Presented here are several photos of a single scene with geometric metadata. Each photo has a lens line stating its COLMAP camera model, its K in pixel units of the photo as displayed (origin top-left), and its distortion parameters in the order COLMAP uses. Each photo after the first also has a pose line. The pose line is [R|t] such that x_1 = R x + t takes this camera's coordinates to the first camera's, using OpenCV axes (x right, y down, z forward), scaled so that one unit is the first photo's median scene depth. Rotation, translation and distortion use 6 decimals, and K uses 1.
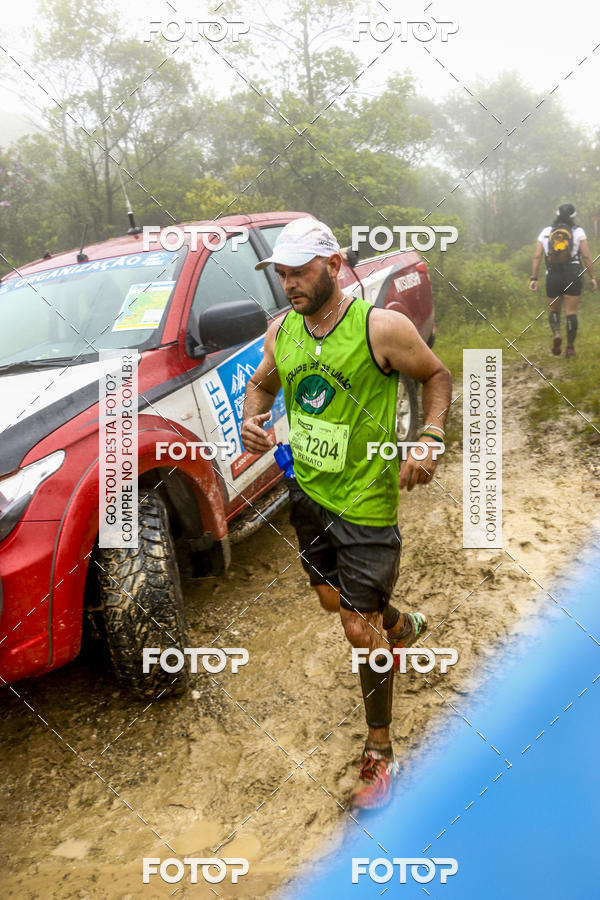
lens RADIAL K [[815.7, 0, 307.2], [0, 815.7, 455.0], [0, 0, 1]] dist [-0.138227, 0.154131]
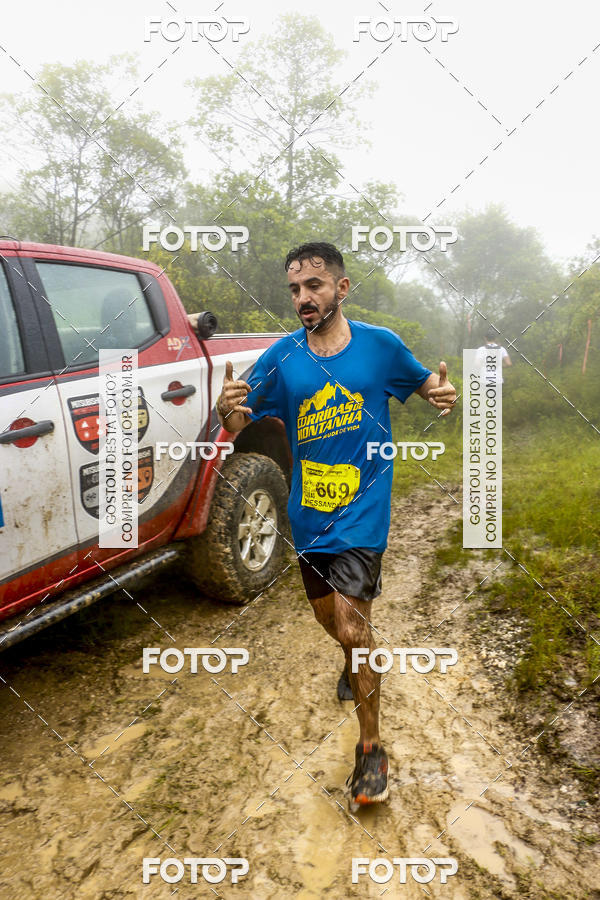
lens RADIAL K [[730.1, 0, 301.9], [0, 730.1, 456.6], [0, 0, 1]] dist [-0.185734, 0.147749]
pose [[0.991920, 0.126495, -0.009663, 0.154143], [-0.126801, 0.986165, -0.106770, -0.056524], [-0.003977, 0.107133, 0.994237, 0.307330]]
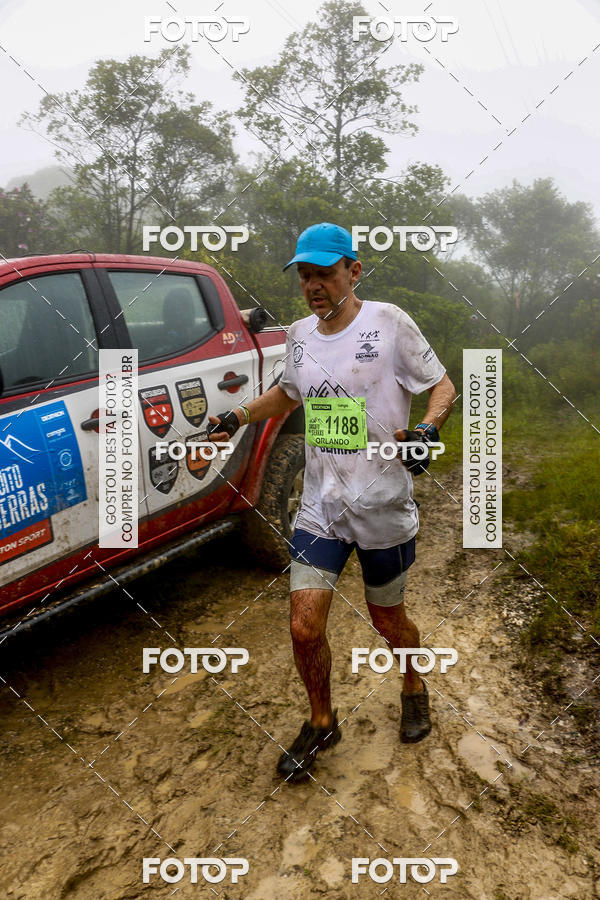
lens RADIAL K [[729.0, 0, 304.4], [0, 729.0, 457.5], [0, 0, 1]] dist [-0.186524, 0.150272]
pose [[0.989619, 0.121863, -0.076177, 0.165960], [-0.126906, 0.989764, -0.065282, -0.054296], [0.067442, 0.074272, 0.994955, 0.237882]]
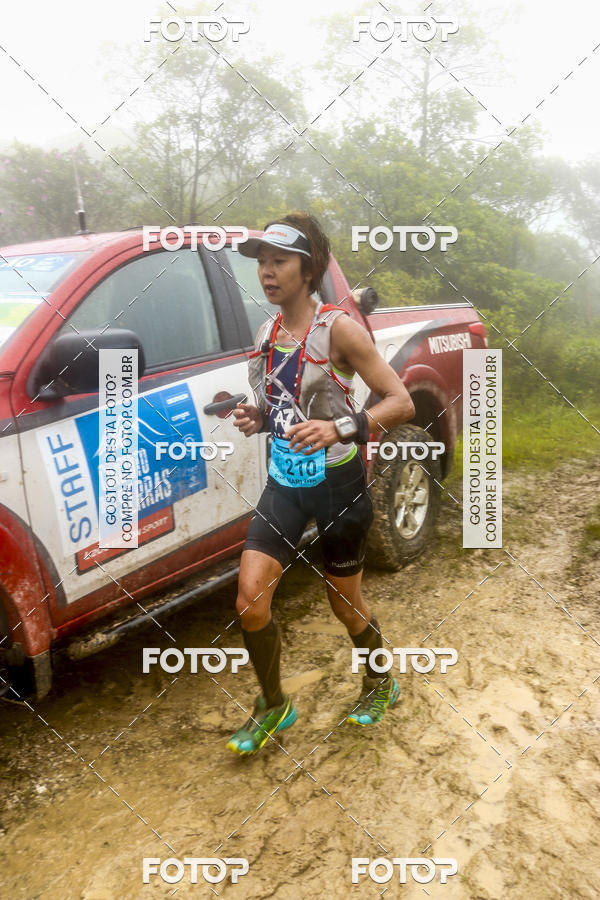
lens RADIAL K [[815.7, 0, 303.7], [0, 815.7, 452.1], [0, 0, 1]] dist [-0.138227, 0.154131]
pose [[0.978826, 0.145349, -0.144128, 0.119679], [-0.154361, 0.986571, -0.053393, -0.042985], [0.134432, 0.074510, 0.988118, 0.199532]]
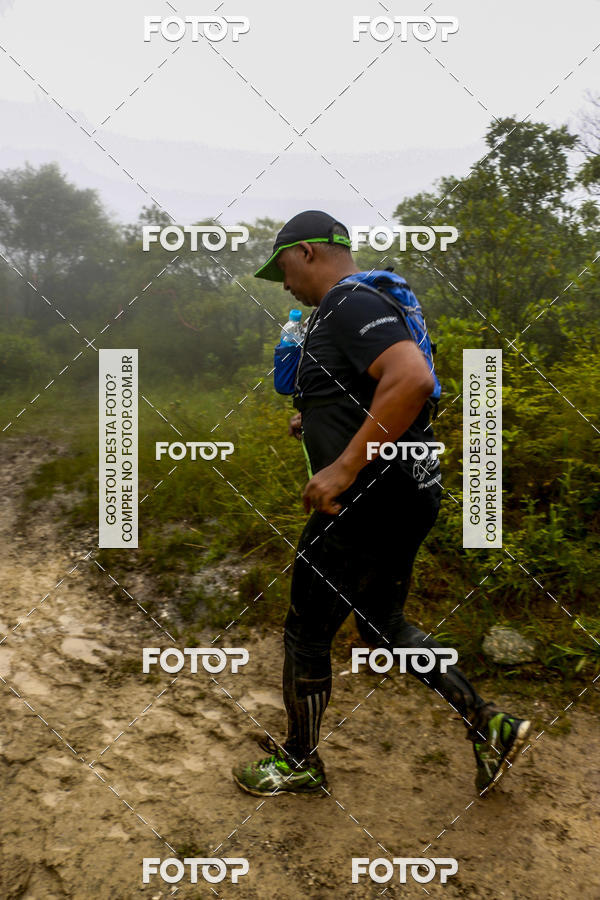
lens RADIAL K [[729.0, 0, 300.1], [0, 729.0, 452.1], [0, 0, 1]] dist [-0.186524, 0.150272]
pose [[0.842853, 0.033683, 0.537089, 0.102676], [0.010284, 0.996849, -0.078655, -0.030142], [-0.538046, 0.071817, 0.839851, 0.104039]]
